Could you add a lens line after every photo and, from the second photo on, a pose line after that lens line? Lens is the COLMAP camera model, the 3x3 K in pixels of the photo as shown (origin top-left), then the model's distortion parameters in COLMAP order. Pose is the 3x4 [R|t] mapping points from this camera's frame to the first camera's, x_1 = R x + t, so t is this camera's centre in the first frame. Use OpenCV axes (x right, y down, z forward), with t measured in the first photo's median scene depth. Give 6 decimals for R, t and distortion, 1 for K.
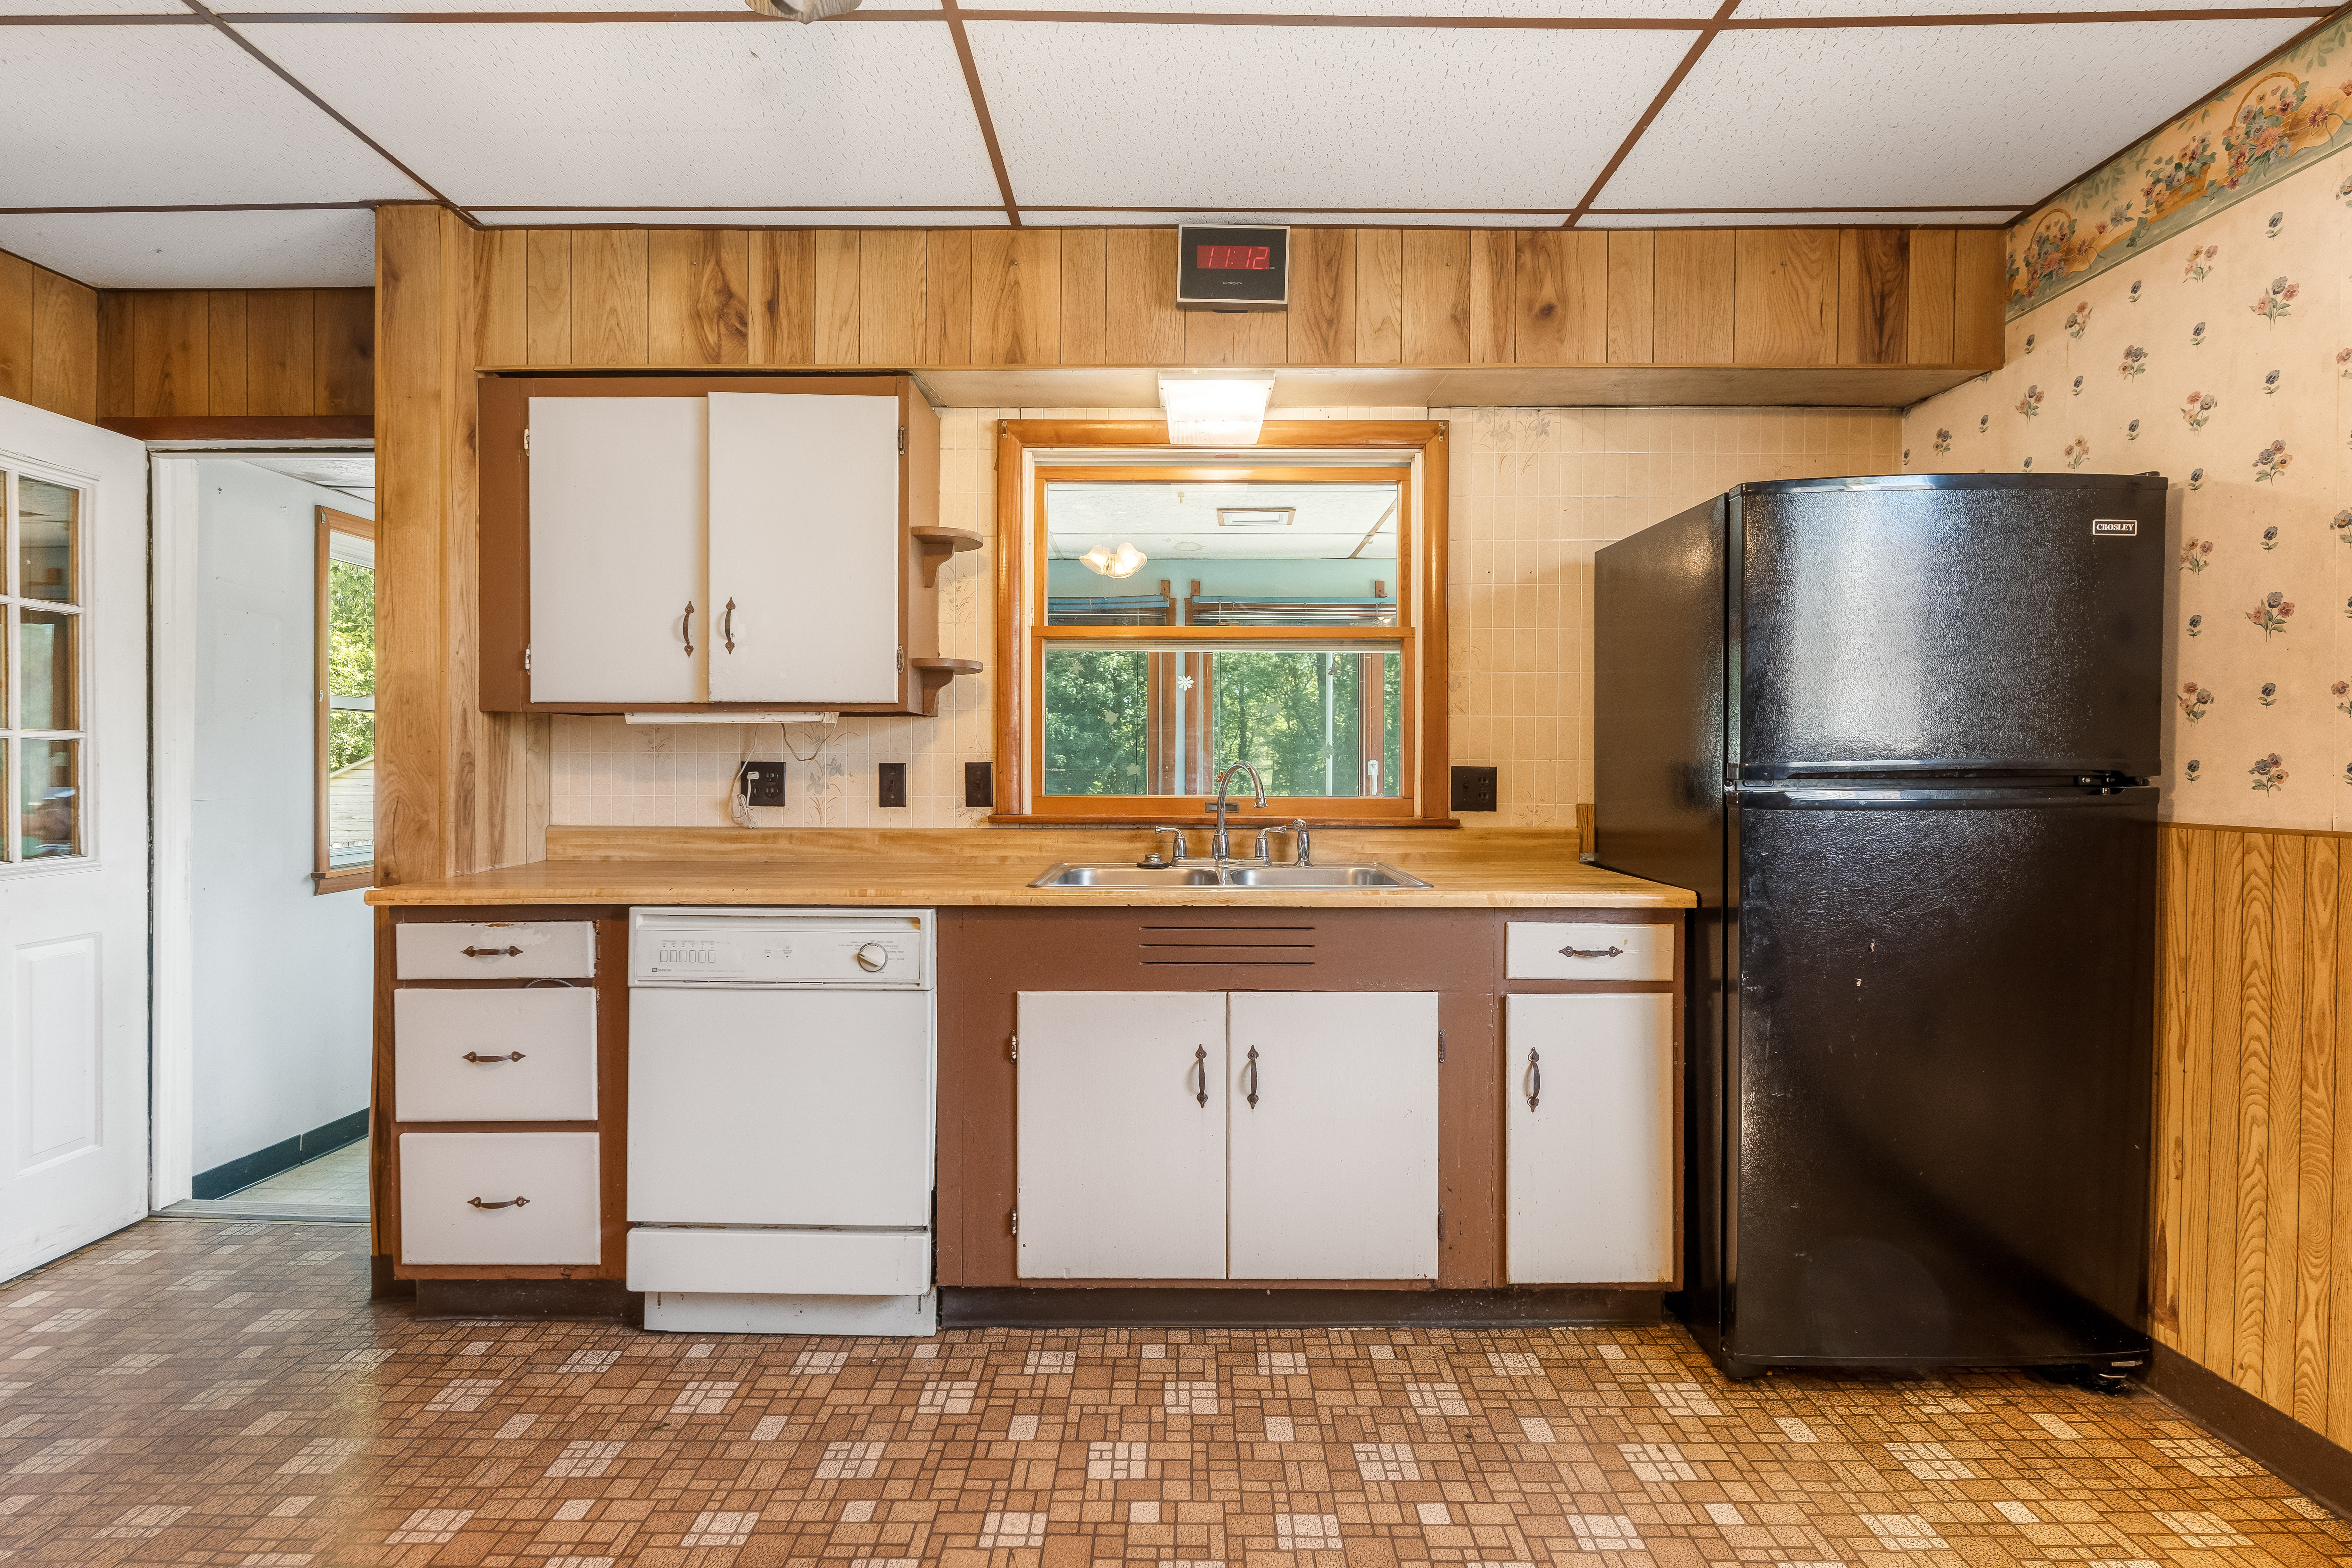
lens RADIAL K [[1091.0, 0, 1166.4], [0, 1091.0, 778.7], [0, 0, 1]] dist [-0.005065, 0.001175]
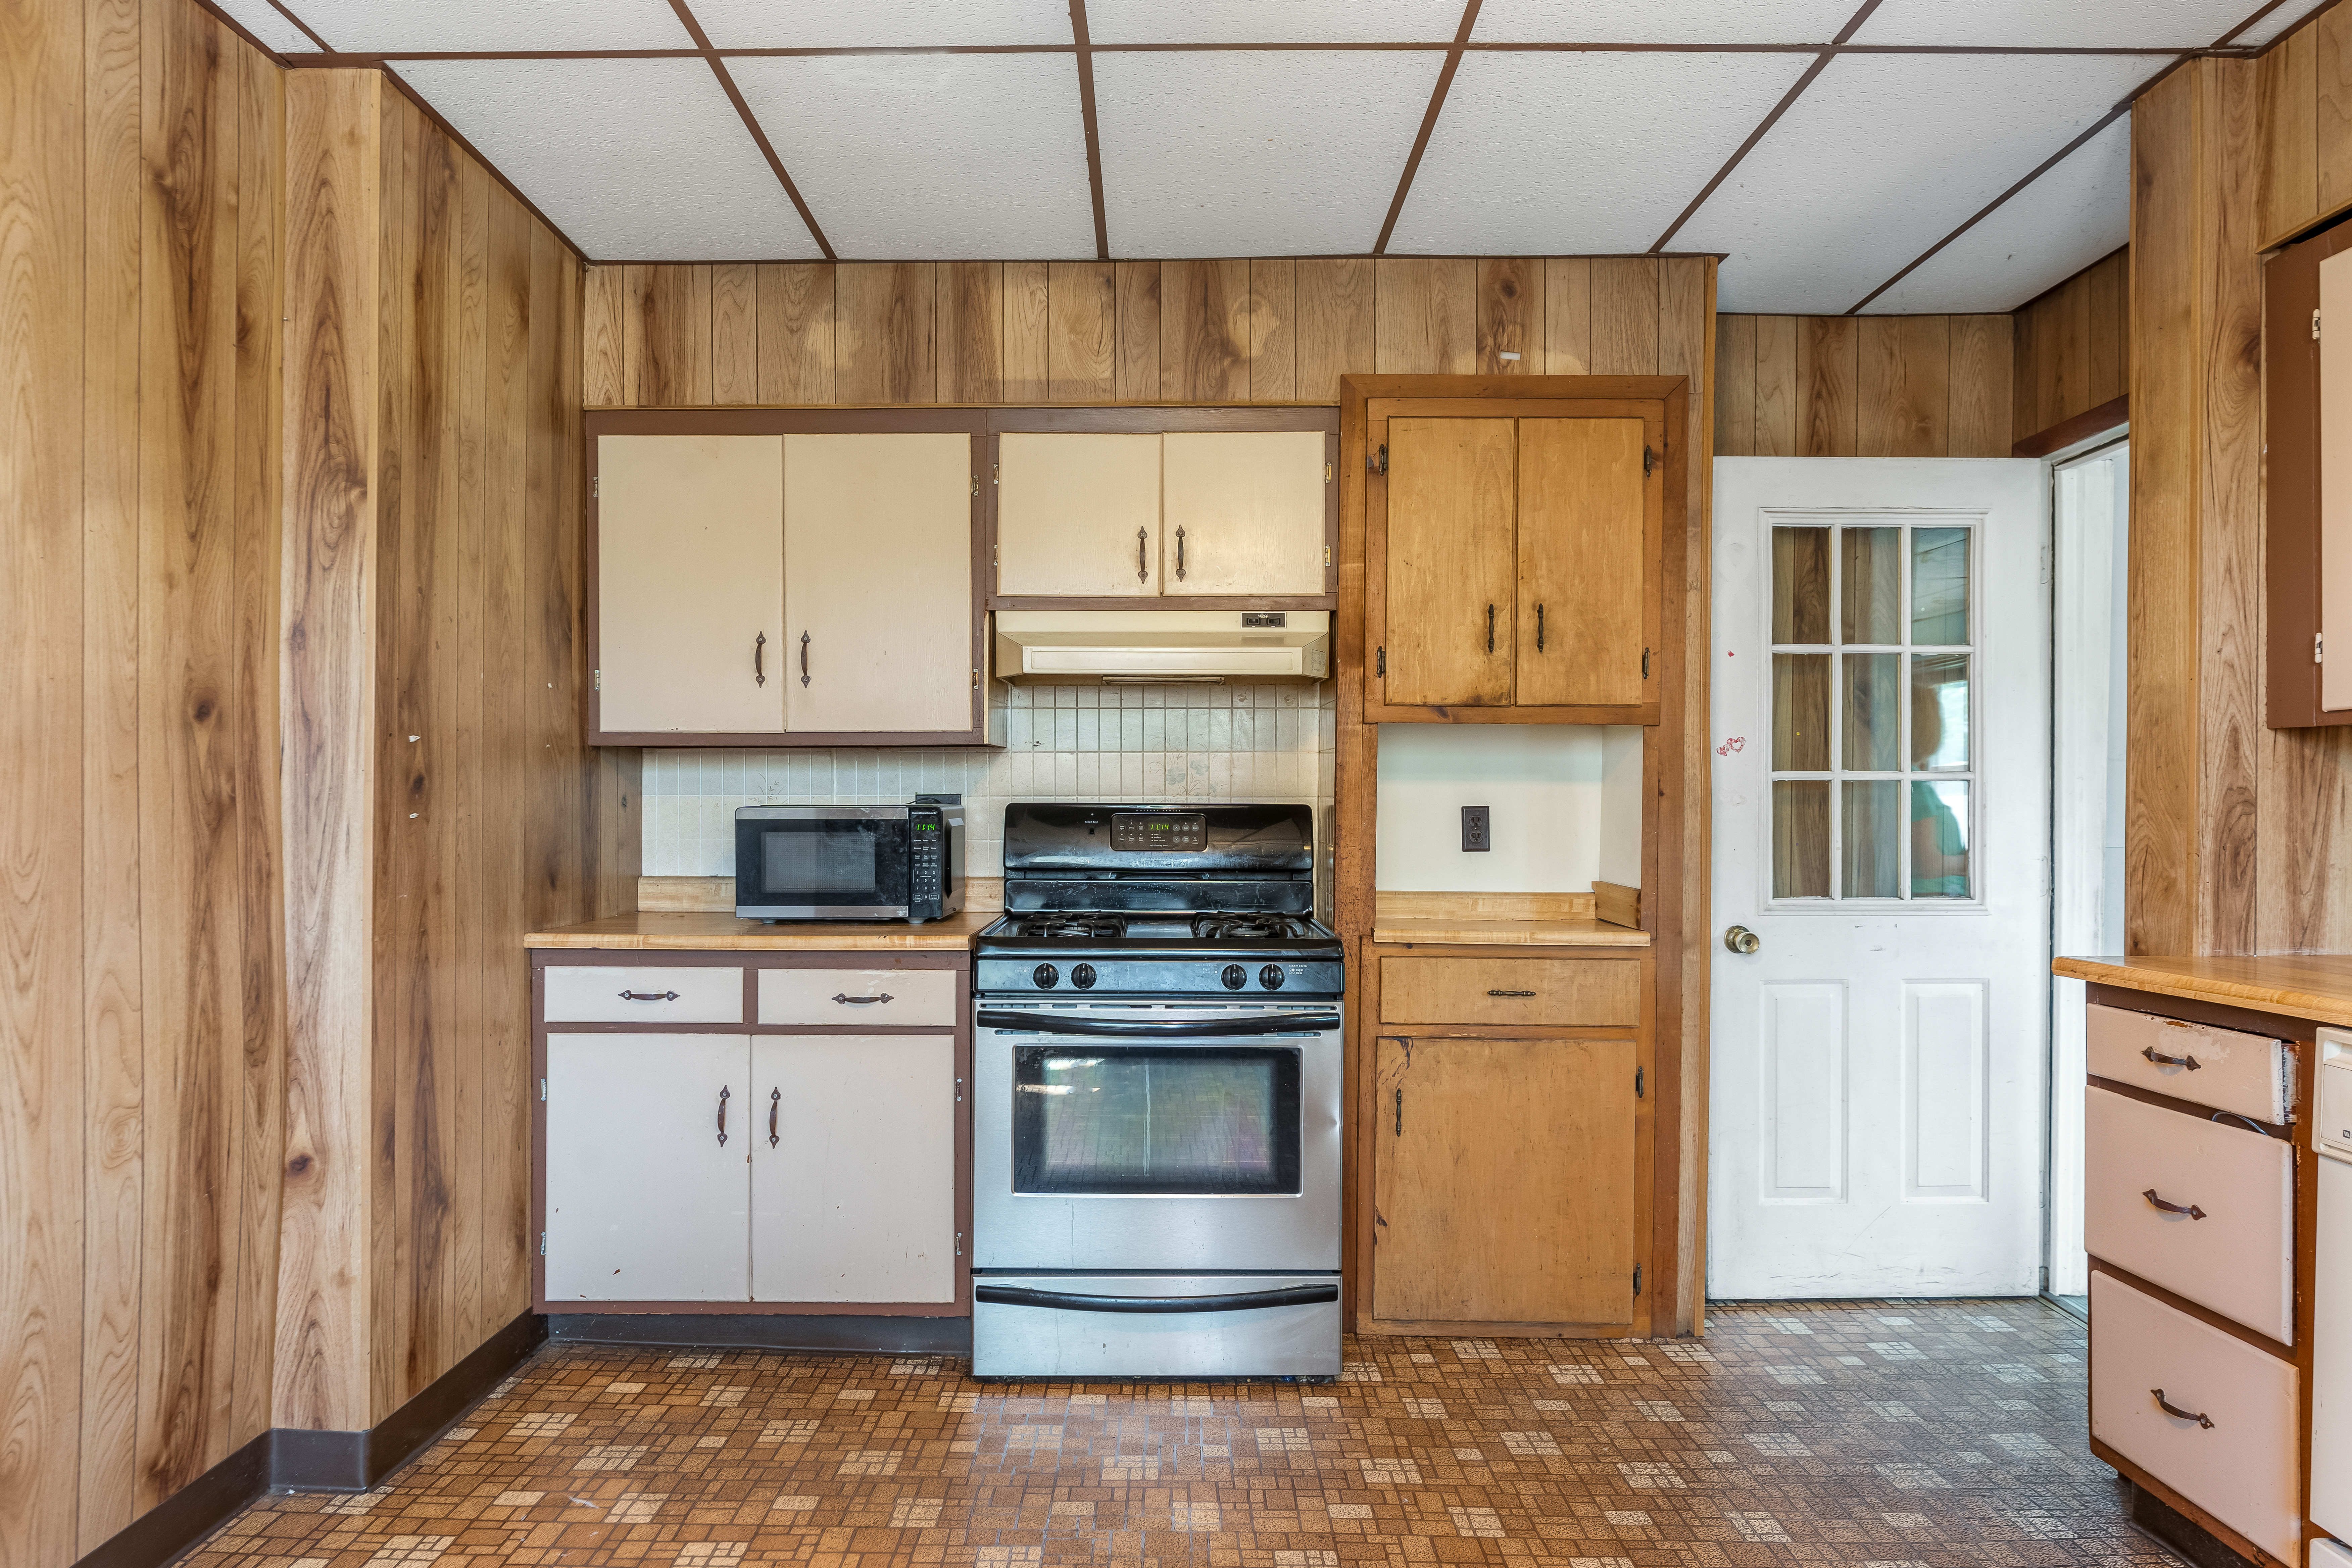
lens RADIAL K [[1391.5, 0, 1167.2], [0, 1391.5, 803.9], [0, 0, 1]] dist [-0.005130, 0.002381]
pose [[0.009296, -0.003609, -0.999950, 0.280864], [-0.015301, 0.999876, -0.003751, 0.001321], [0.999840, 0.015335, 0.009240, 0.291521]]
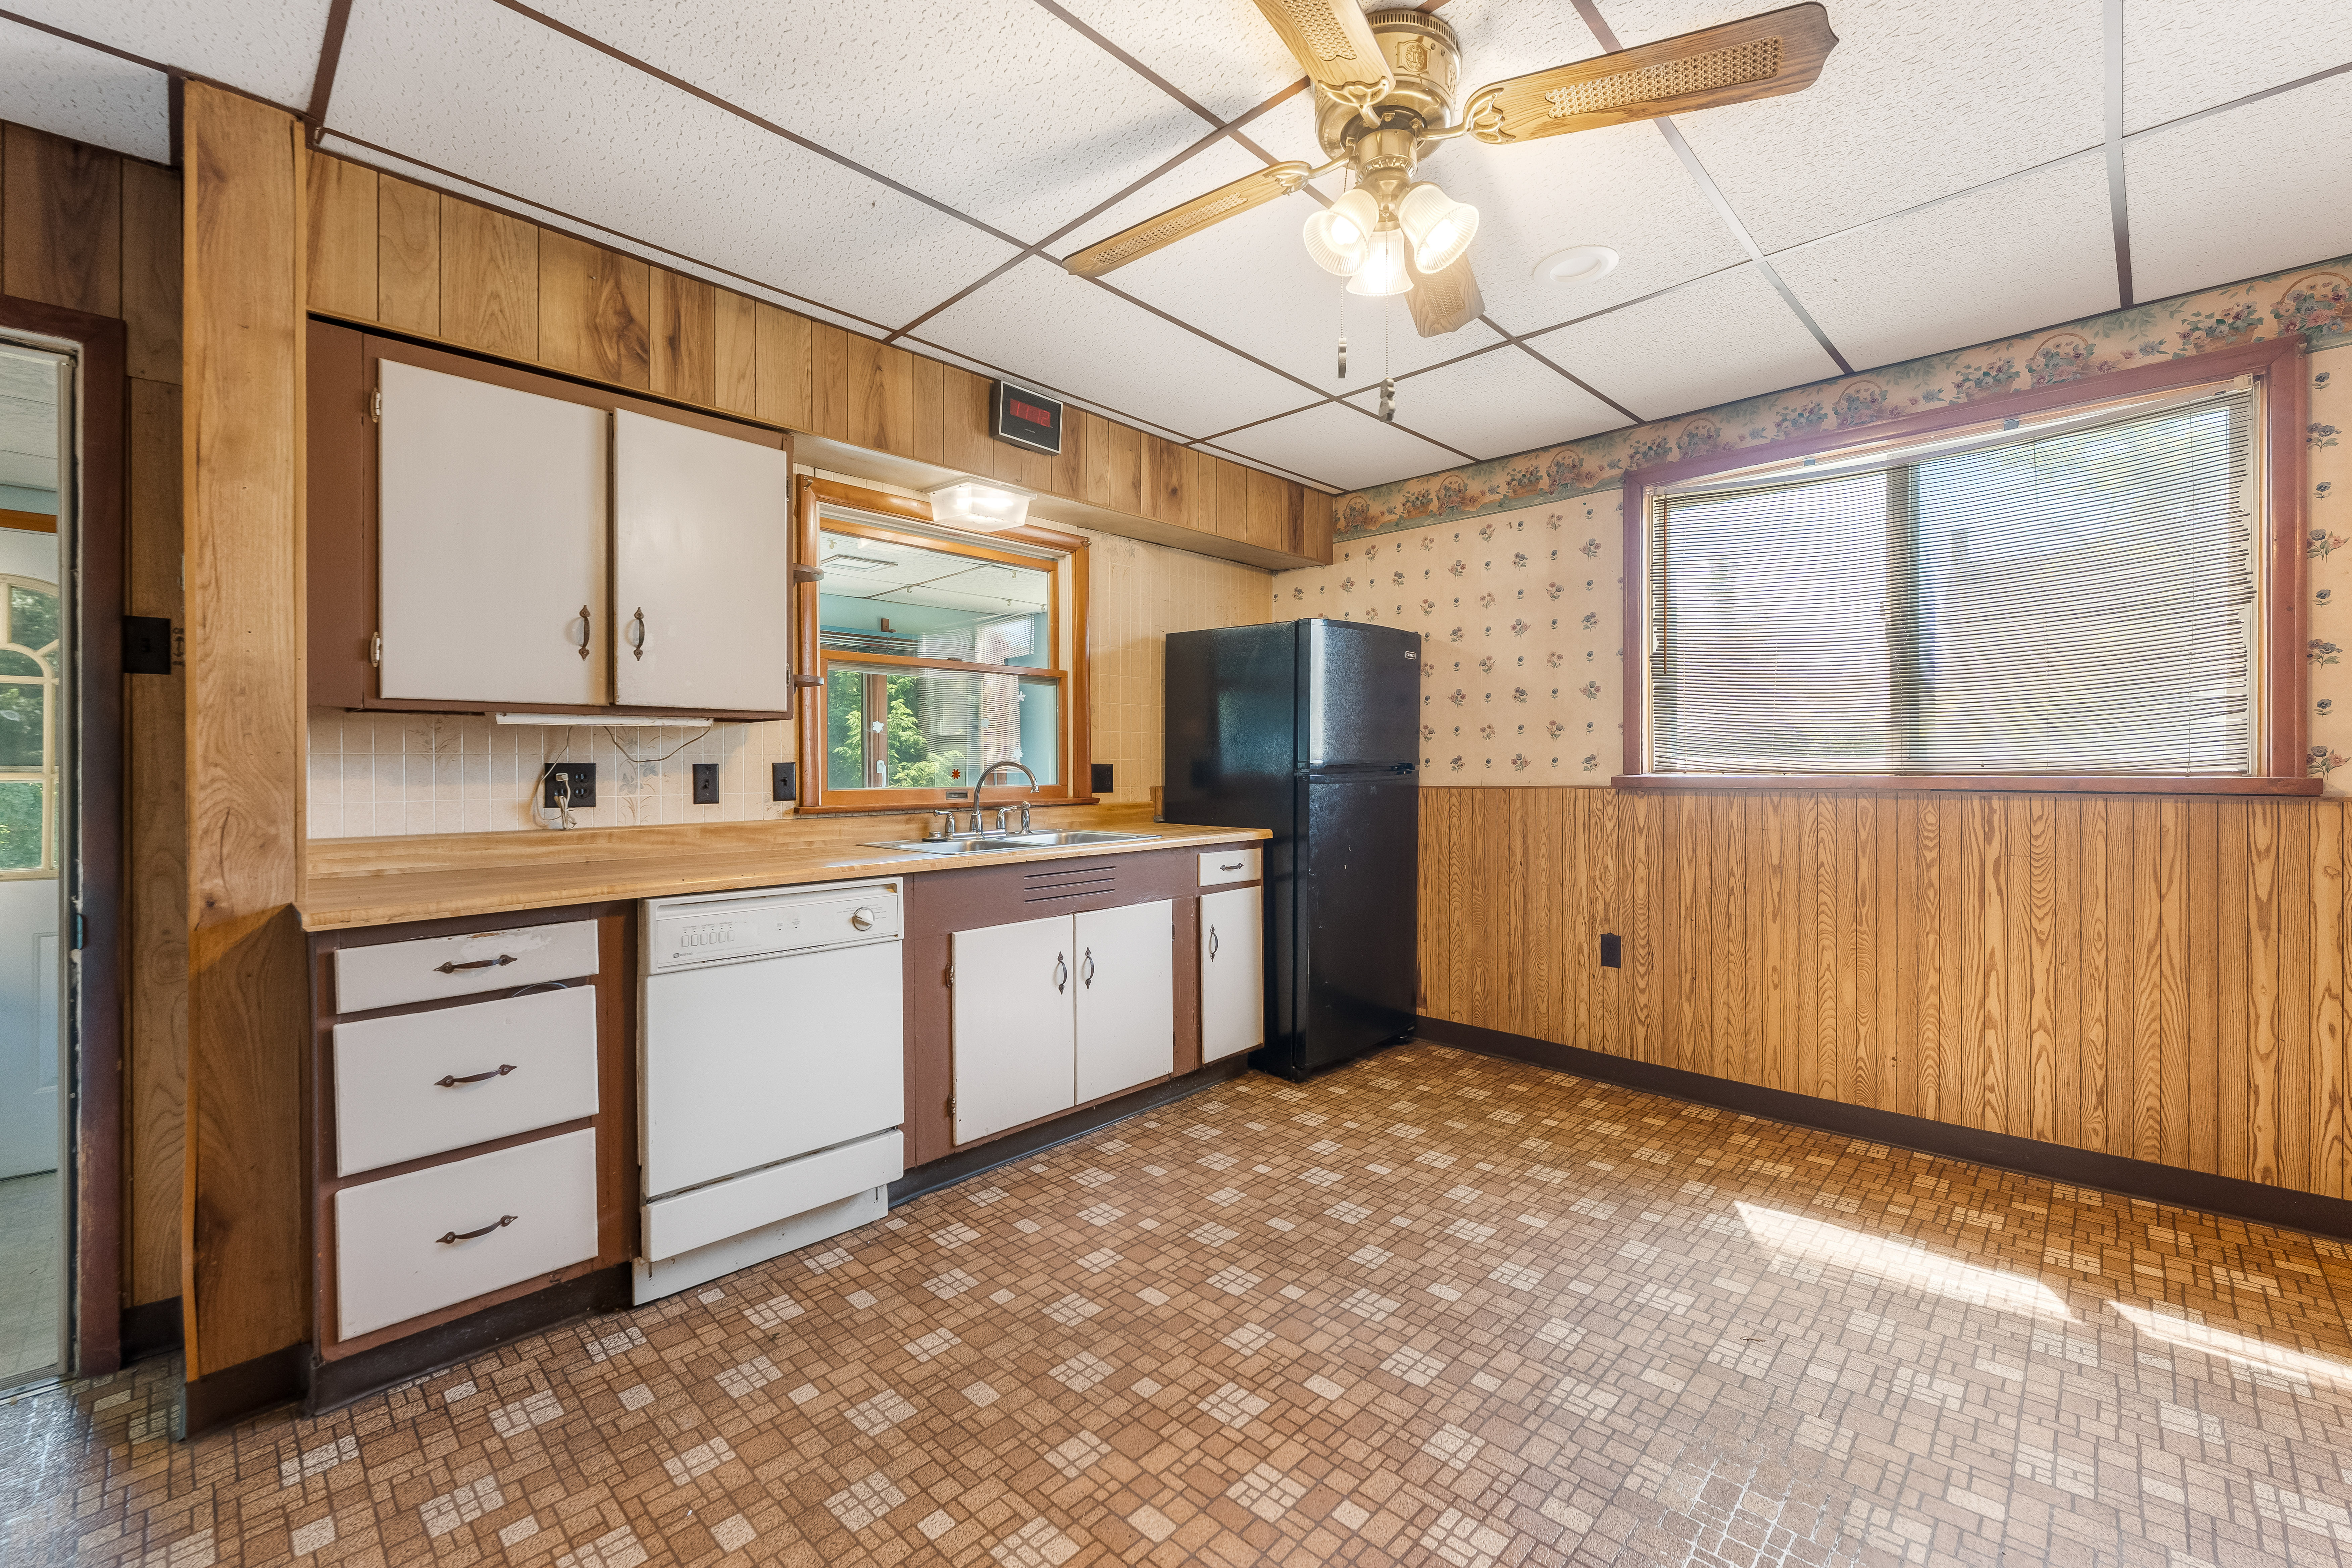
lens RADIAL K [[949.7, 0, 1173.4], [0, 949.7, 774.2], [0, 0, 1]] dist [-0.007895, -0.000230]
pose [[0.693566, -0.013844, 0.720260, -0.724901], [0.016659, 0.999856, 0.003176, 0.001105], [-0.720201, 0.009796, 0.693697, -0.007360]]
